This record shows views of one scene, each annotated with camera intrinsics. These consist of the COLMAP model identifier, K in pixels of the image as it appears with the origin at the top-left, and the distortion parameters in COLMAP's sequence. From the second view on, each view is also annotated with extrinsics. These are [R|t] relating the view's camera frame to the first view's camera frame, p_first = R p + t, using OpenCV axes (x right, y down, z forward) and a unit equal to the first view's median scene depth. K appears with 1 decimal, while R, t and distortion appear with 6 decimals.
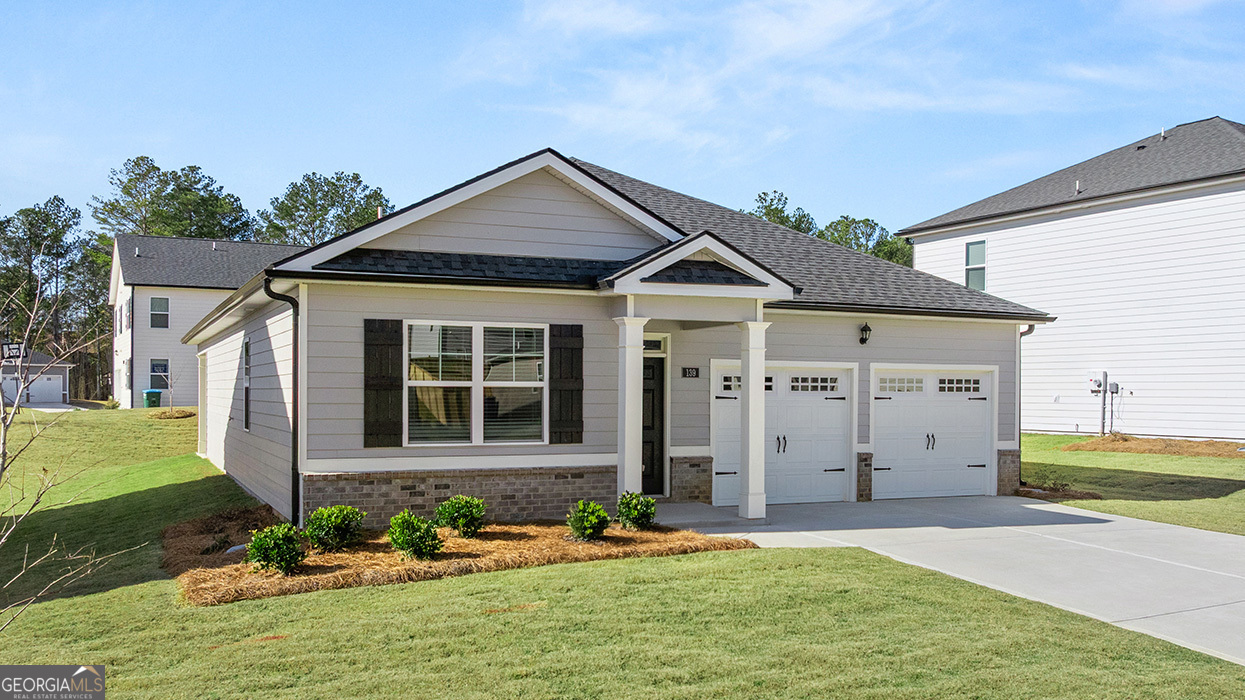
lens RADIAL K [[1152.5, 0, 696.4], [0, 1152.5, 397.3], [0, 0, 1]] dist [-0.012950, -0.018203]
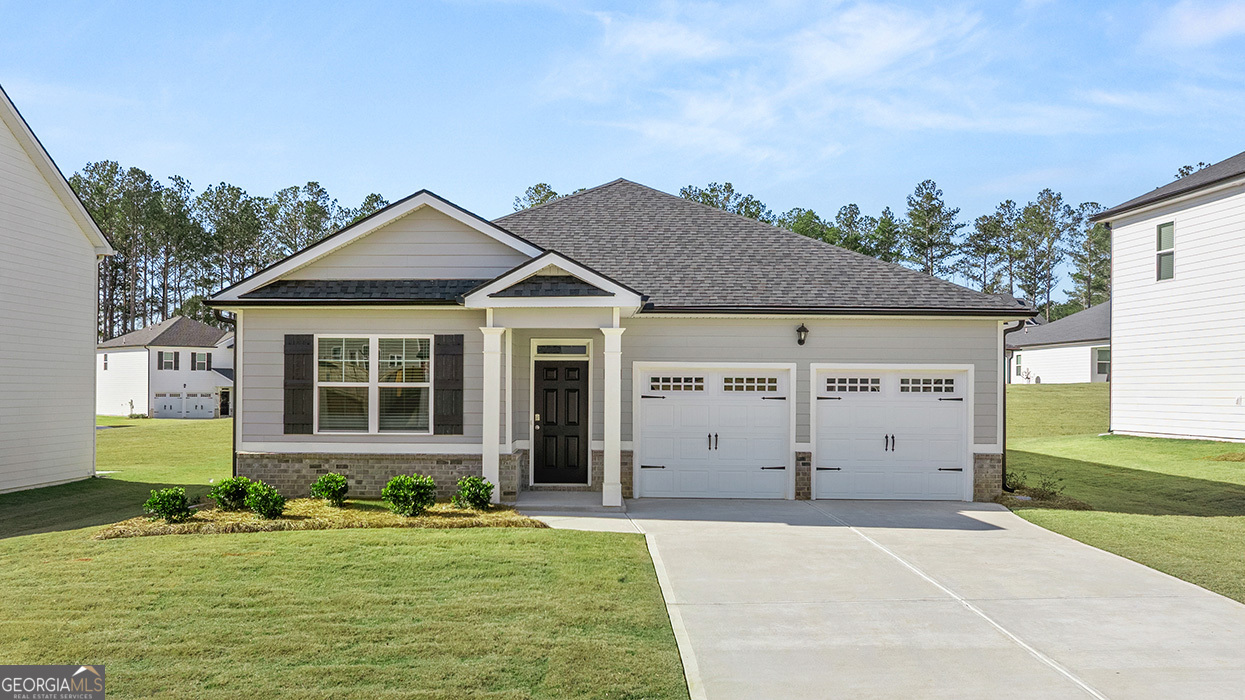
lens RADIAL K [[1169.8, 0, 551.0], [0, 1169.8, 371.6], [0, 0, 1]] dist [-0.013338, -0.011484]
pose [[0.882919, -0.007506, -0.469465, 0.509353], [-0.003767, 0.999727, -0.023070, 0.002406], [0.469510, 0.022137, 0.882650, -0.016361]]
